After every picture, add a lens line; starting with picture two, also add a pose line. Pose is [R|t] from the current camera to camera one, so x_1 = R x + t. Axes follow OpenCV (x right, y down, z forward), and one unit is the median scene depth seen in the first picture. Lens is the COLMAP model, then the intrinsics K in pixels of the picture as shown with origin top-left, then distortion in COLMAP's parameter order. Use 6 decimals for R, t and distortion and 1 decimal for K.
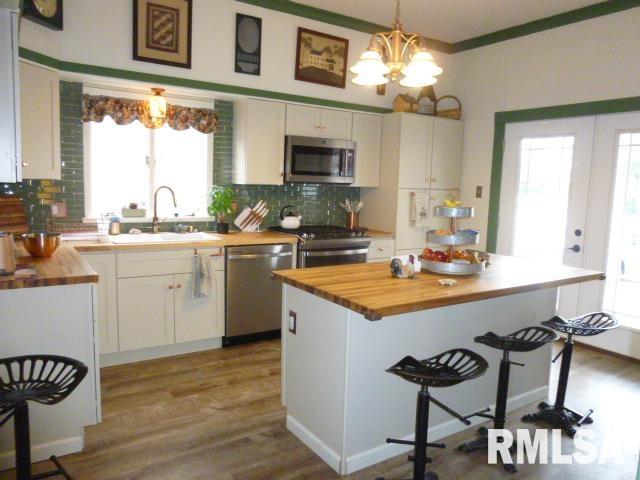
lens RADIAL K [[480.6, 0, 330.9], [0, 480.6, 243.9], [0, 0, 1]] dist [-0.062877, 0.041693]
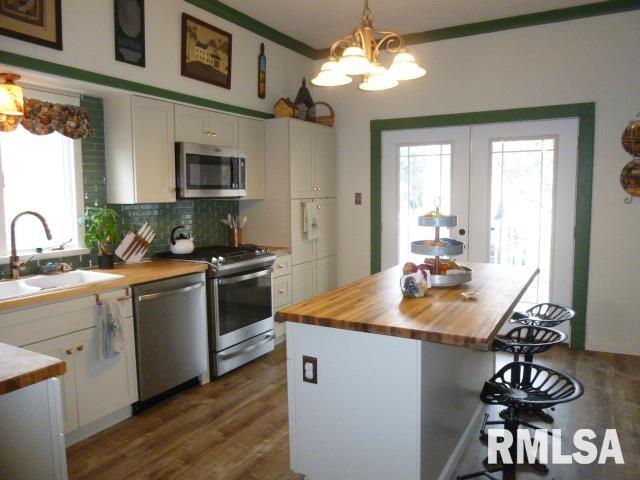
lens RADIAL K [[480.6, 0, 330.9], [0, 480.6, 243.9], [0, 0, 1]] dist [-0.062877, 0.041693]
pose [[0.888322, -0.087557, 0.450796, -0.248445], [0.094938, 0.995463, 0.006265, -0.032126], [-0.449300, 0.037232, 0.892605, 0.155884]]
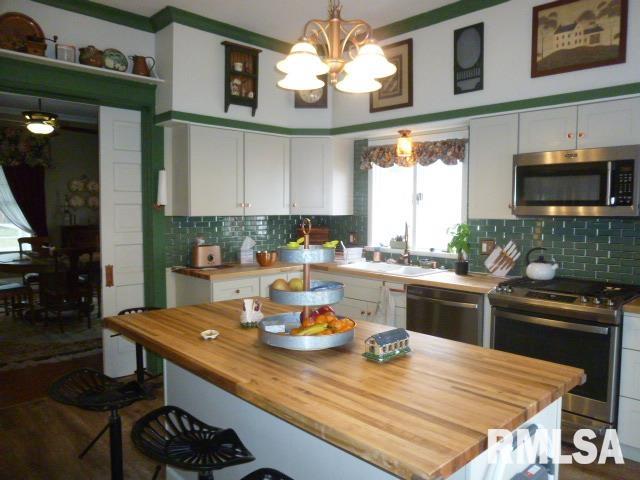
lens RADIAL K [[480.6, 0, 330.9], [0, 480.6, 243.9], [0, 0, 1]] dist [-0.062877, 0.041693]
pose [[0.180413, 0.044075, -0.982603, 0.614808], [-0.122646, 0.992207, 0.021988, -0.067900], [0.975915, 0.116545, 0.184413, 0.600472]]
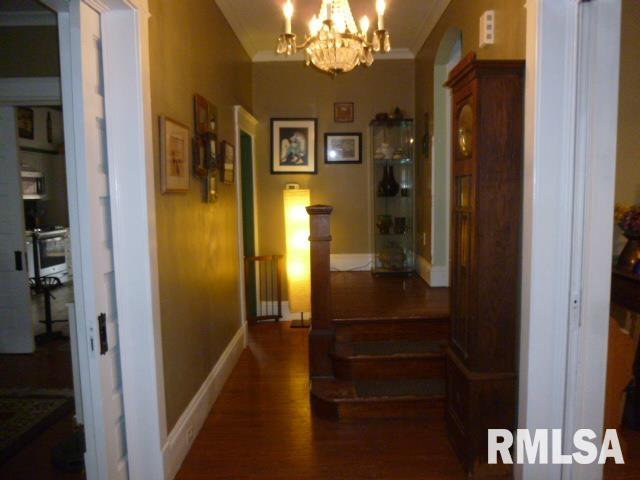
lens RADIAL K [[480.6, 0, 330.9], [0, 480.6, 243.9], [0, 0, 1]] dist [-0.062877, 0.041693]
pose [[0.571768, -0.129306, 0.810161, -0.795612], [0.136281, 0.988751, 0.061631, 0.065416], [-0.809017, 0.075171, 0.582958, -0.772279]]
